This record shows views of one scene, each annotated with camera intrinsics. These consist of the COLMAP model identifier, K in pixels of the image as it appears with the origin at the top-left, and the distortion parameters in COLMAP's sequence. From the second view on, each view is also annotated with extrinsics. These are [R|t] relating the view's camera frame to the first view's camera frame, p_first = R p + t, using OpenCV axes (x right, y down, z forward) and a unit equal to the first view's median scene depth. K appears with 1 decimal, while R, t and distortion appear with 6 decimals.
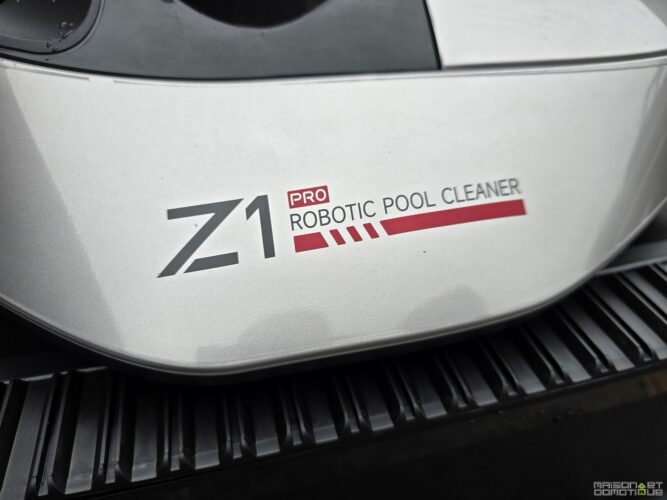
lens RADIAL K [[450.7, 0, 333.5], [0, 450.7, 250.0], [0, 0, 1]] dist [-0.003808, -0.001859]
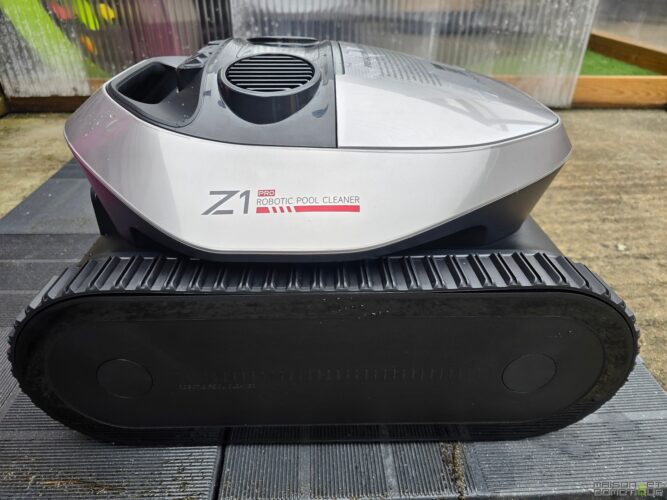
lens RADIAL K [[450.7, 0, 333.5], [0, 450.7, 250.0], [0, 0, 1]] dist [-0.003808, -0.001859]
pose [[0.982429, 0.121624, -0.141563, 0.684341], [-0.140015, 0.981821, -0.128152, 0.446139], [0.123404, 0.145721, 0.981599, -1.299949]]
